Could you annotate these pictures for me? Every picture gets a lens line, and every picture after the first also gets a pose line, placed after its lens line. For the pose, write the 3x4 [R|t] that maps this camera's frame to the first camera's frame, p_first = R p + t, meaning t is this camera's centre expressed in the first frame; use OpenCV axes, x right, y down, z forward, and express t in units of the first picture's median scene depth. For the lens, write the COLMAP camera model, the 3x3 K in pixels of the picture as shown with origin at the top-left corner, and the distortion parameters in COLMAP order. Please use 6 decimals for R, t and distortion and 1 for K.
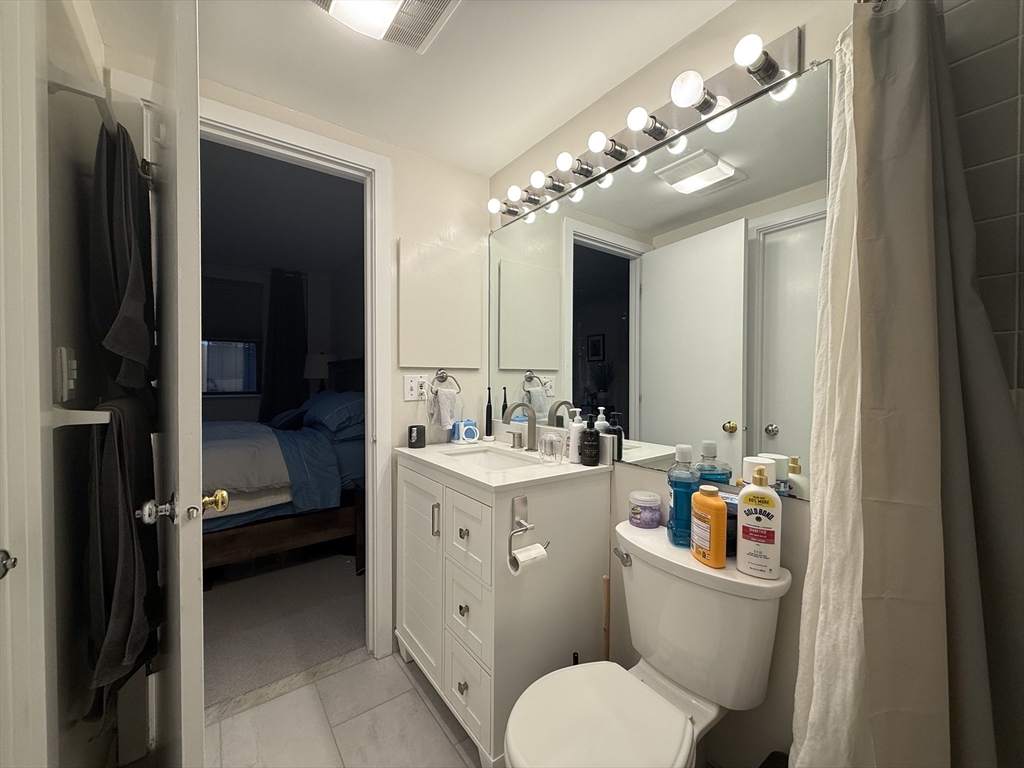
lens RADIAL K [[409.0, 0, 505.4], [0, 409.0, 386.1], [0, 0, 1]] dist [-0.001150, 0.000079]
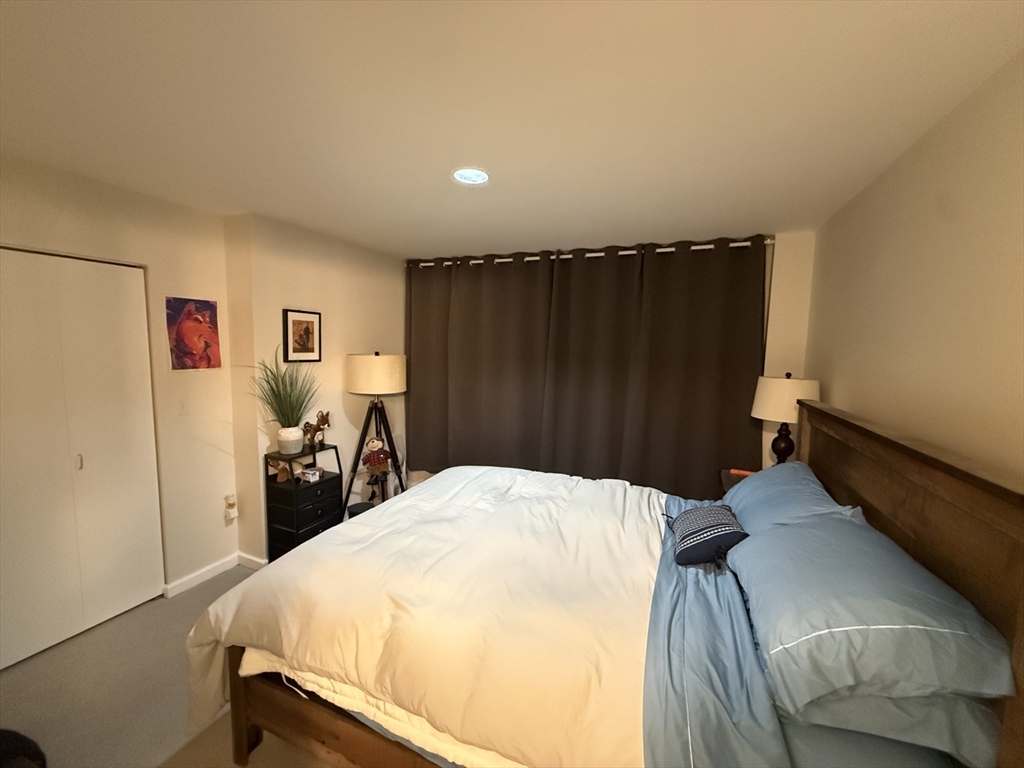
lens RADIAL K [[409.0, 0, 505.4], [0, 409.0, 386.1], [0, 0, 1]] dist [-0.001150, 0.000079]
pose [[0.513782, 0.094537, -0.852696, -0.170966], [-0.033123, 0.995355, 0.090396, -0.105285], [0.857281, -0.018200, 0.514527, 0.382174]]
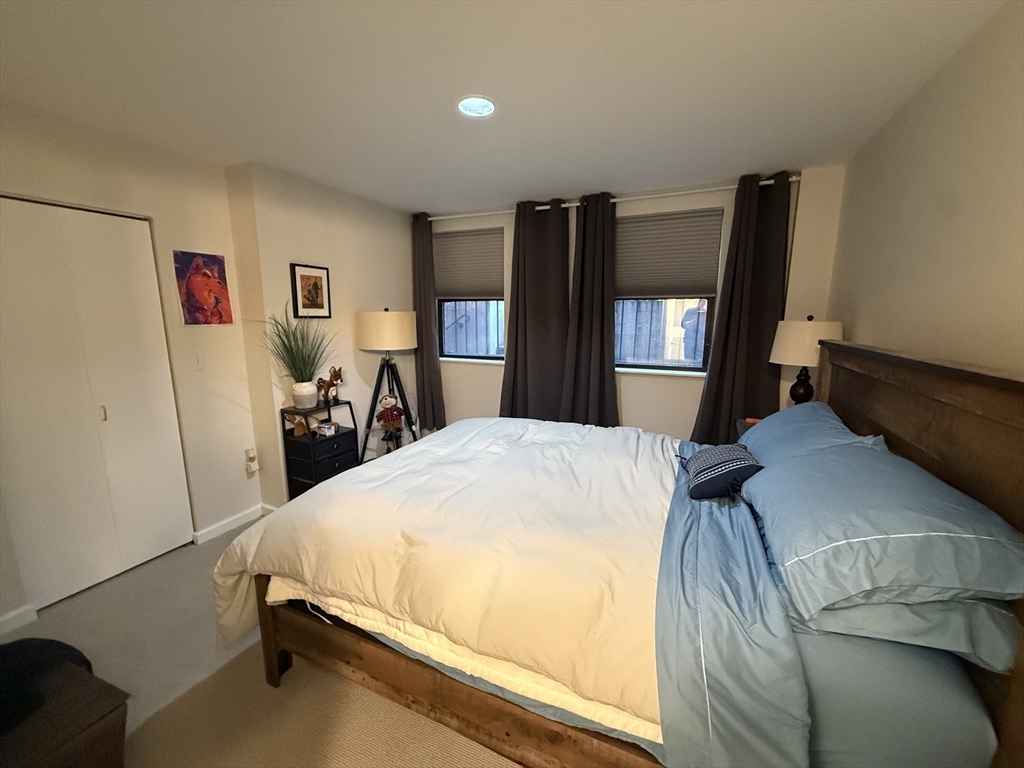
lens RADIAL K [[409.0, 0, 505.4], [0, 409.0, 386.1], [0, 0, 1]] dist [-0.001150, 0.000079]
pose [[0.490707, 0.150880, -0.858162, -0.171673], [-0.012900, 0.986044, 0.165987, -0.077896], [0.871229, -0.070380, 0.485805, 0.384496]]
